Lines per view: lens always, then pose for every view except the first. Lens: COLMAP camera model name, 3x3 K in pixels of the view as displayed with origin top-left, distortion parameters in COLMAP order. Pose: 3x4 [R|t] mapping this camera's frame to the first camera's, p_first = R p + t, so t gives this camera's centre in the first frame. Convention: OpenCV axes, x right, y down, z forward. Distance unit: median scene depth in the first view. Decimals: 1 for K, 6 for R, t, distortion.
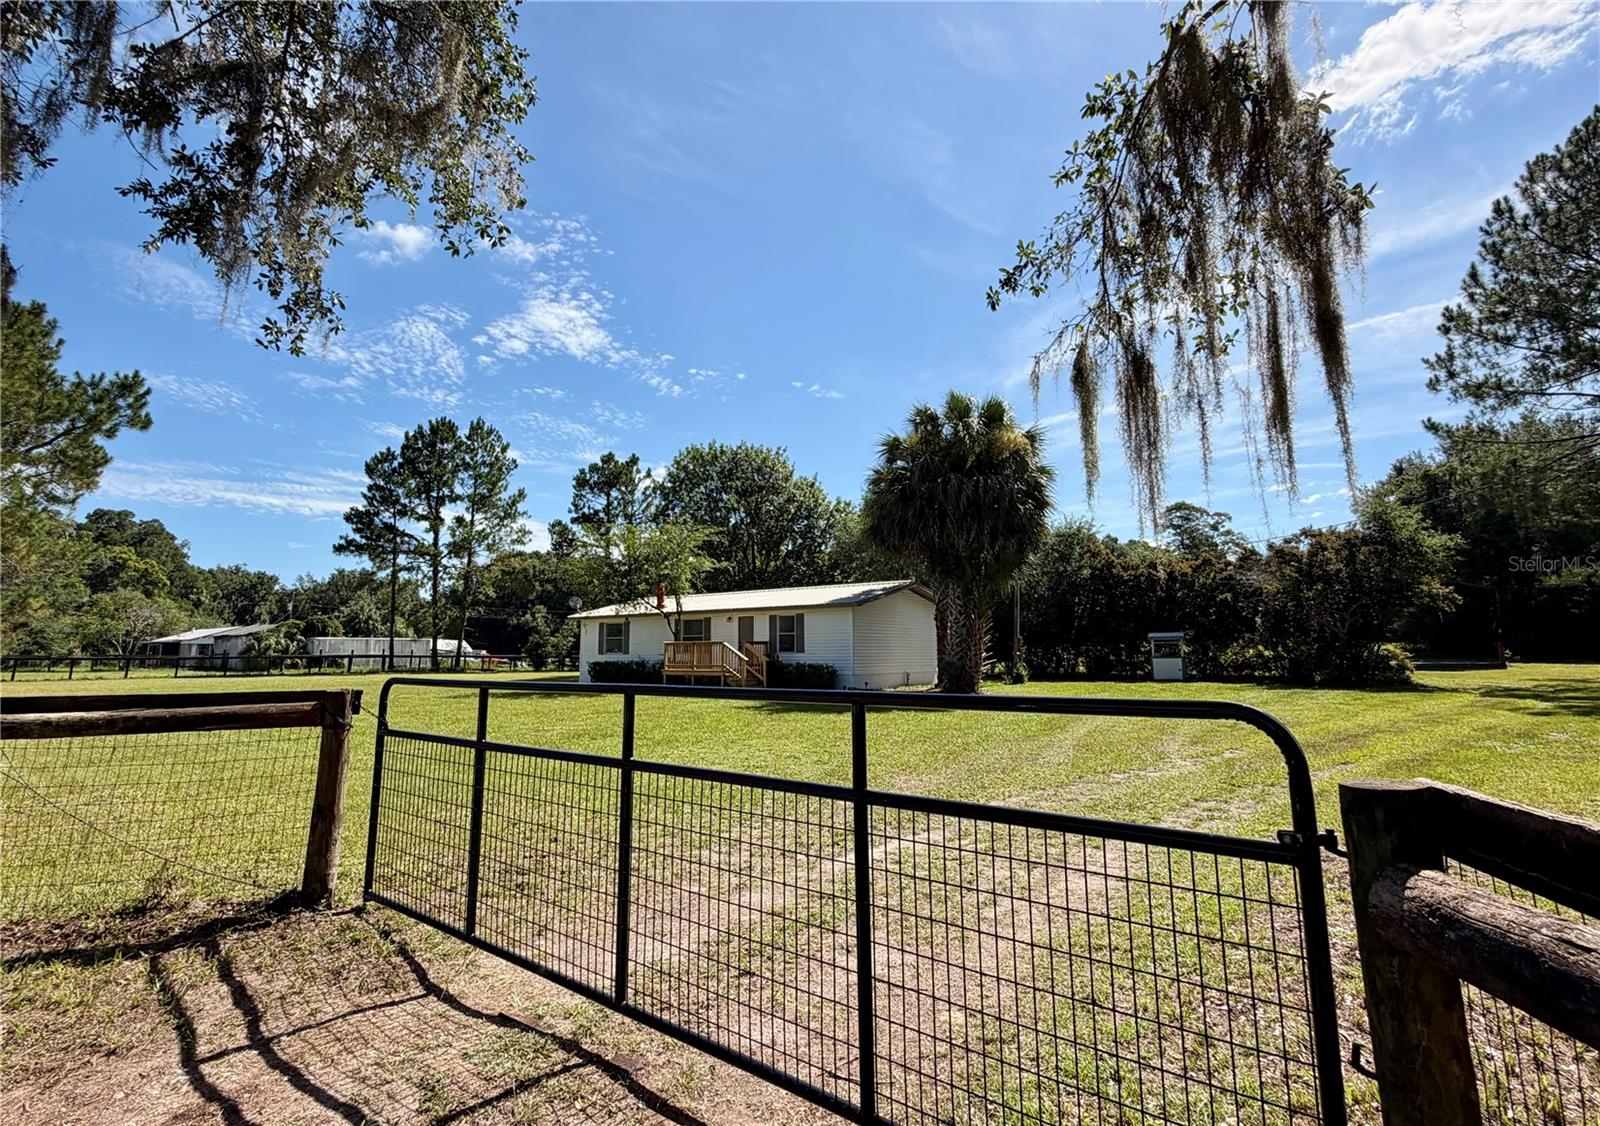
lens RADIAL K [[804.7, 0, 801.7], [0, 804.7, 529.5], [0, 0, 1]] dist [0.000650, -0.000171]
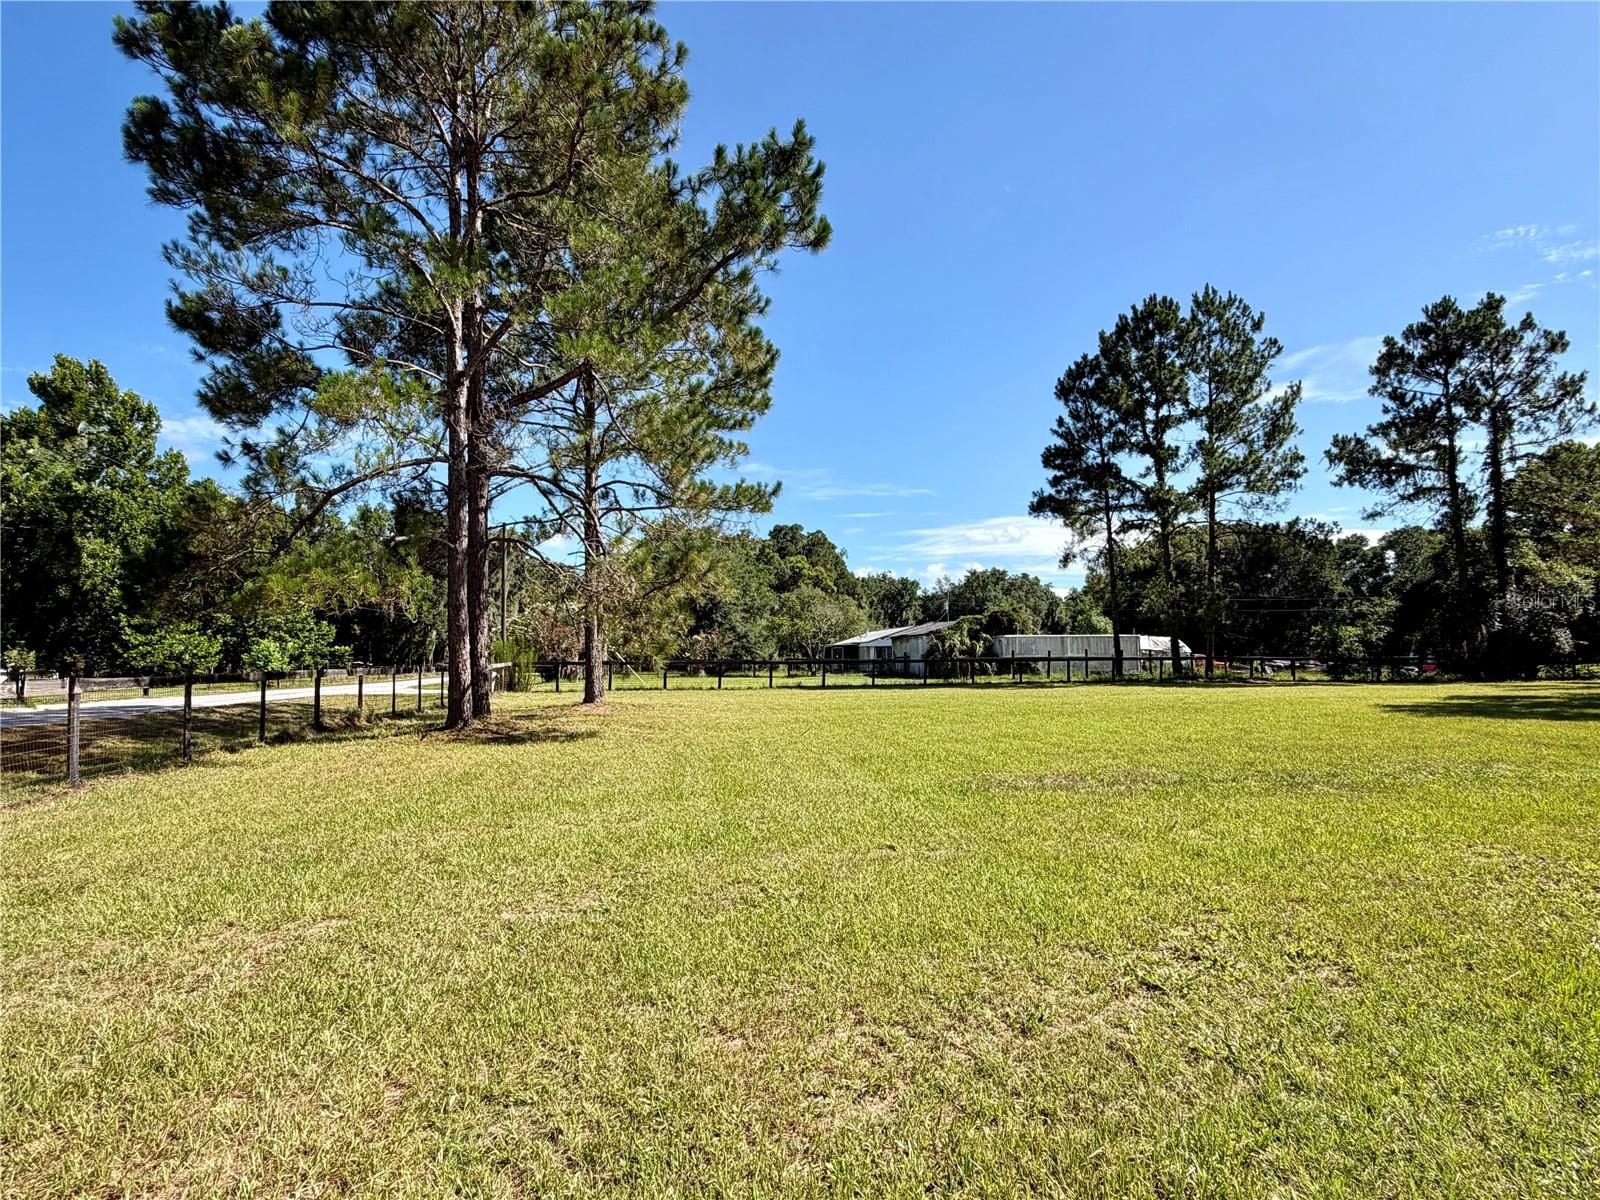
lens RADIAL K [[962.6, 0, 798.2], [0, 962.6, 600.5], [0, 0, 1]] dist [-0.001614, -0.000172]
pose [[0.762239, -0.043988, -0.645799, -0.171017], [0.104949, 0.992886, 0.056243, 0.031327], [0.638731, -0.110647, 0.761433, 0.191391]]
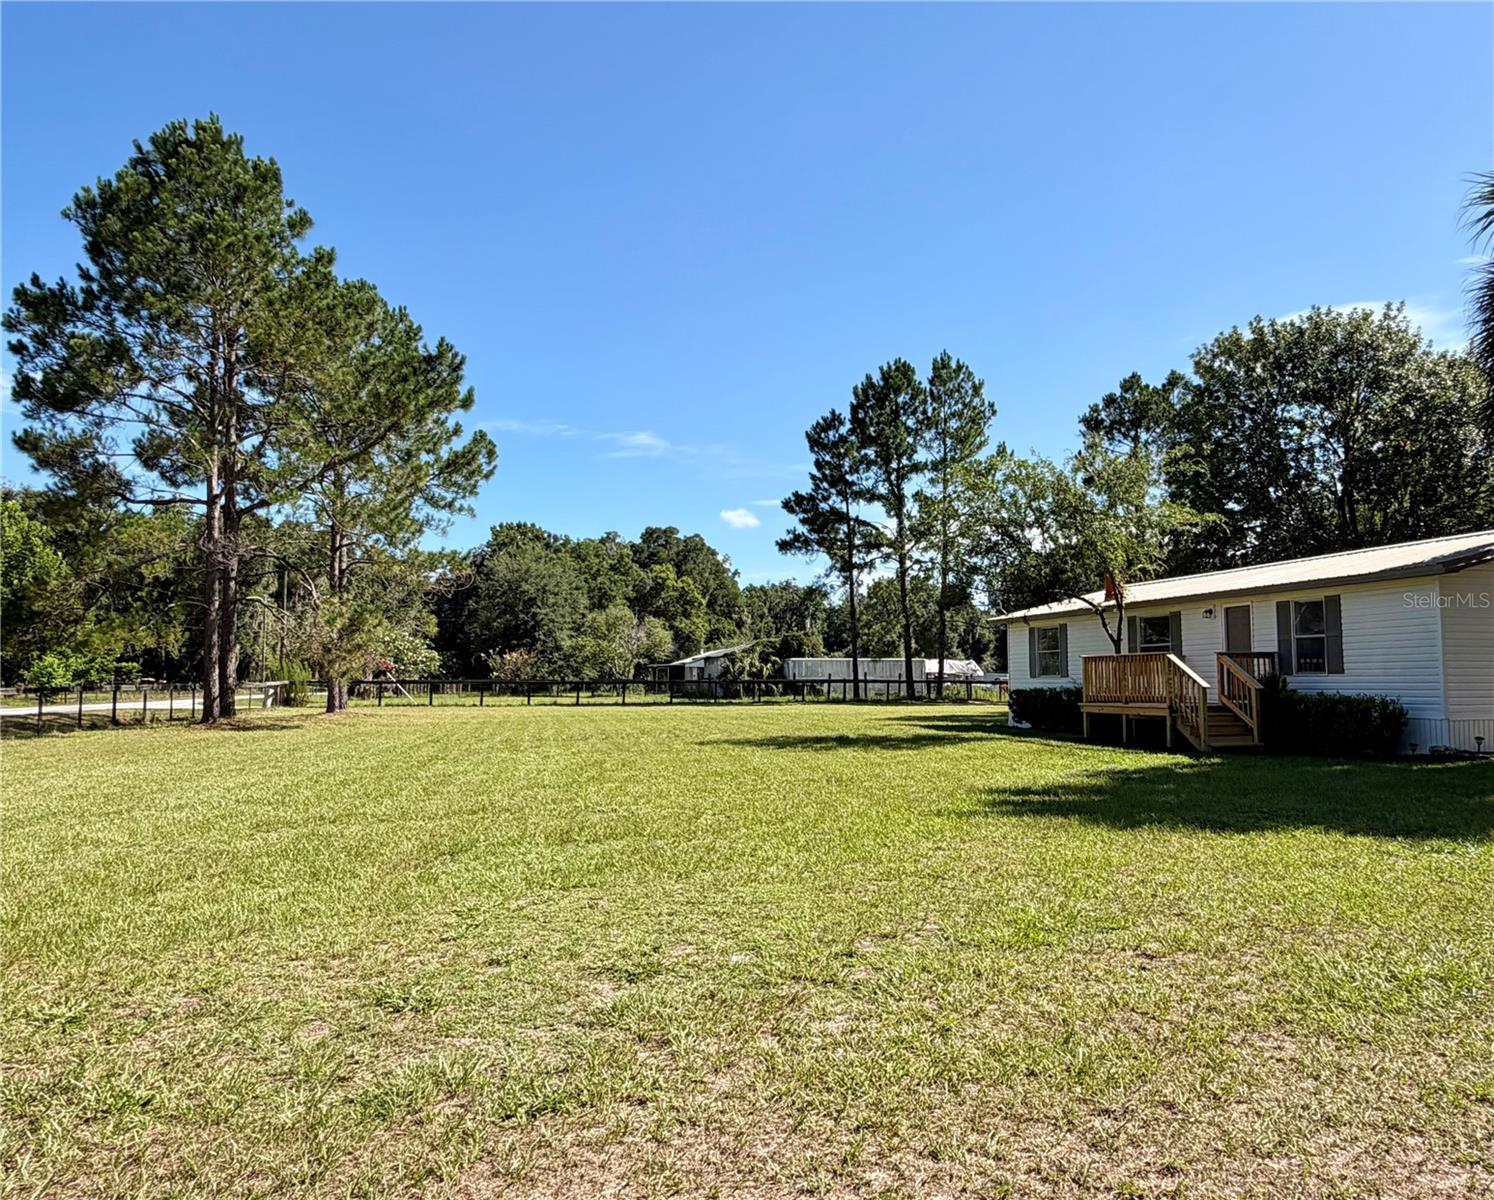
lens RADIAL K [[1107.1, 0, 796.3], [0, 1107.1, 599.7], [0, 0, 1]] dist [-0.007520, -0.010218]
pose [[0.823732, -0.039554, -0.565597, 0.041509], [0.085536, 0.994816, 0.055003, 0.015498], [0.560489, -0.093687, 0.822845, 0.095157]]
